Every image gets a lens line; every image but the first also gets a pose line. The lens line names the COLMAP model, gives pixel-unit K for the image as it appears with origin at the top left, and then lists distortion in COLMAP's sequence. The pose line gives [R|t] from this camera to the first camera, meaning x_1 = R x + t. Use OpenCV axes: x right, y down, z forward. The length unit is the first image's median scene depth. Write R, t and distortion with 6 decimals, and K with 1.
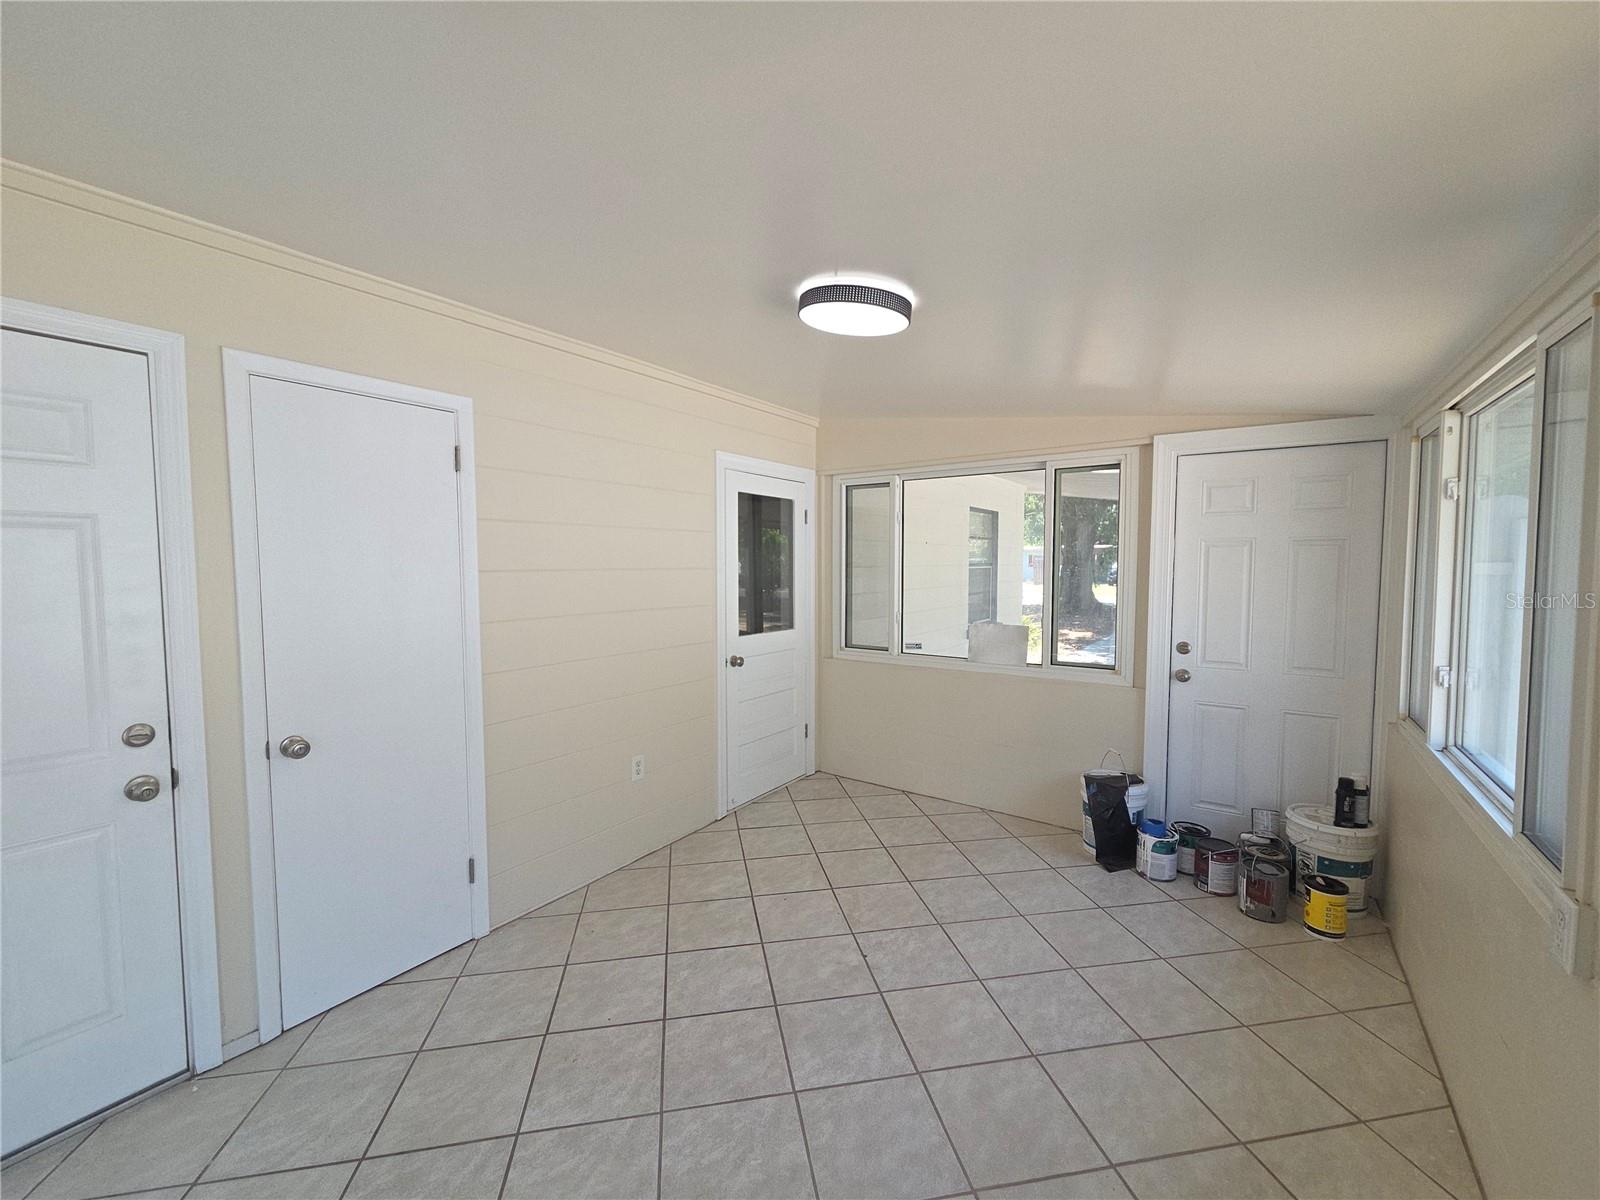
lens RADIAL K [[655.9, 0, 800.4], [0, 655.9, 604.4], [0, 0, 1]] dist [0.005900, -0.001407]
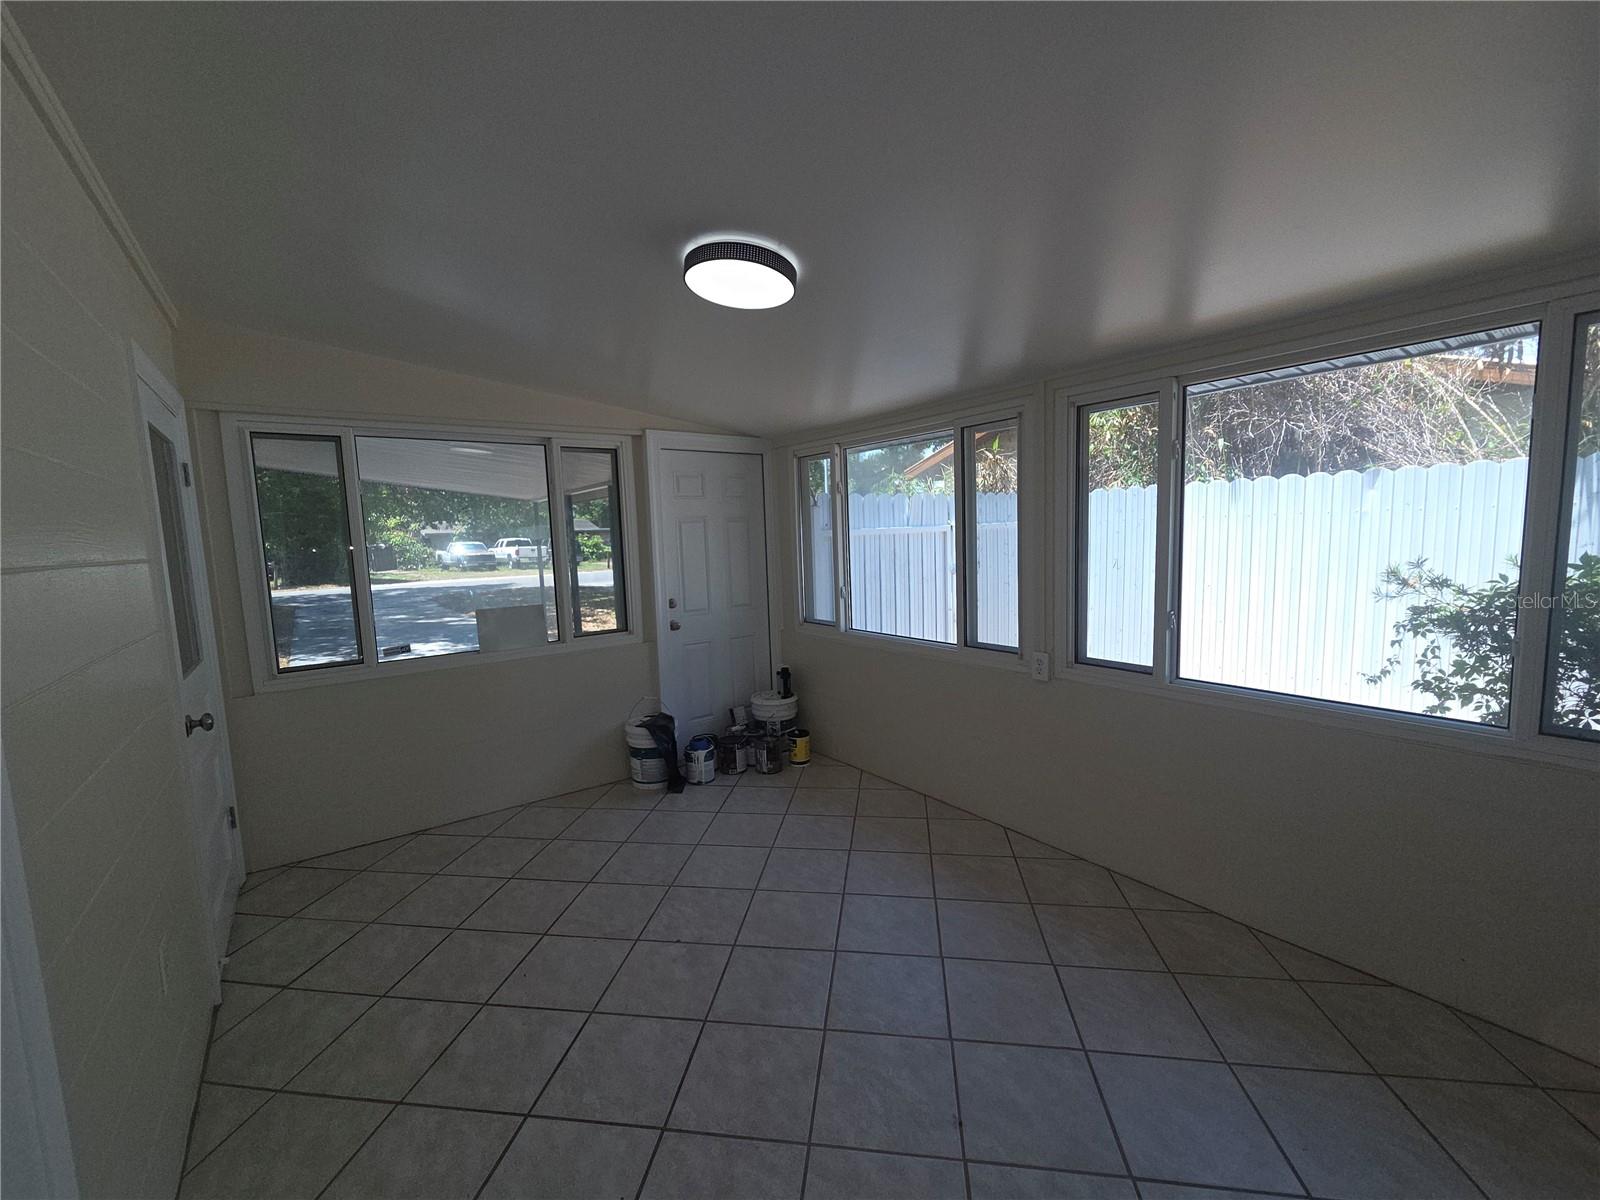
lens RADIAL K [[655.9, 0, 800.0], [0, 655.9, 601.3], [0, 0, 1]] dist [0.005900, -0.001407]
pose [[0.317109, -0.108795, 0.942128, -0.639021], [0.095908, 0.991984, 0.082271, -0.021029], [-0.943527, 0.064269, 0.325002, 0.442185]]
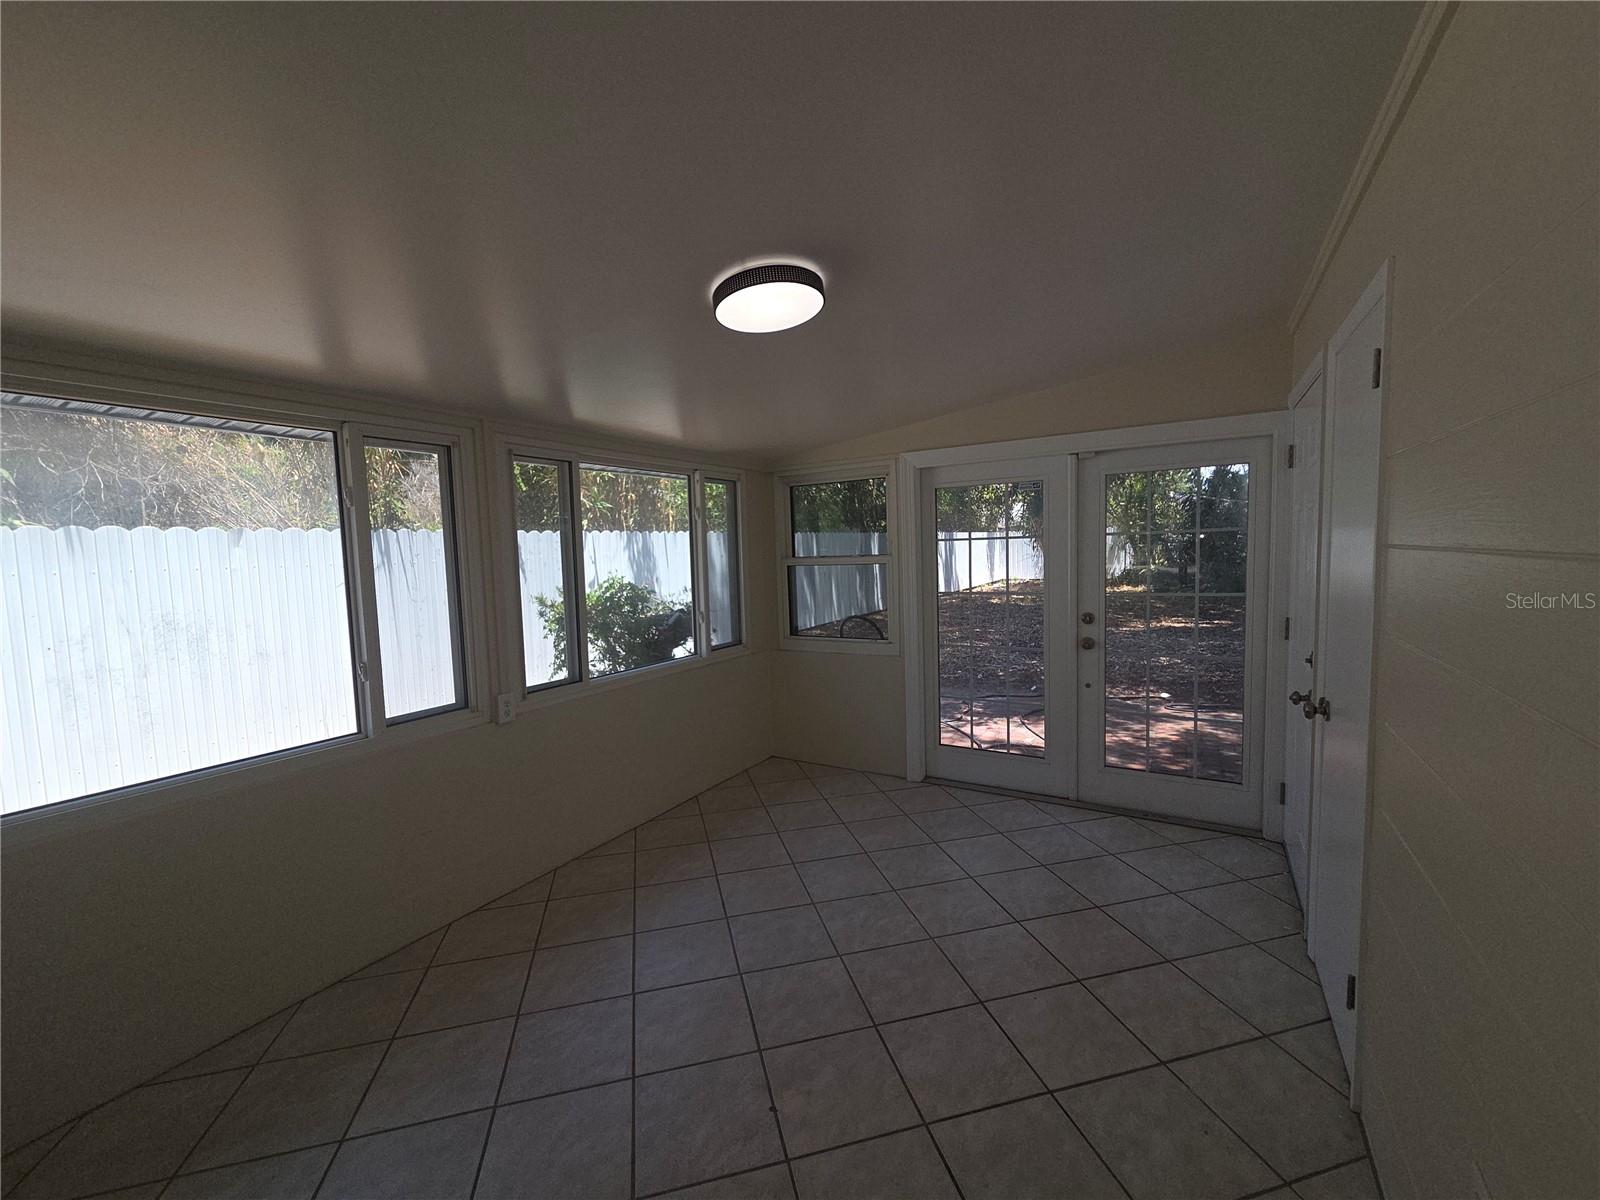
lens RADIAL K [[655.9, 0, 797.2], [0, 655.9, 600.6], [0, 0, 1]] dist [0.005900, -0.001407]
pose [[-0.997530, 0.038949, -0.058447, 0.083883], [0.030072, 0.988869, 0.145720, -0.098757], [0.063472, 0.143603, -0.987598, 1.480410]]
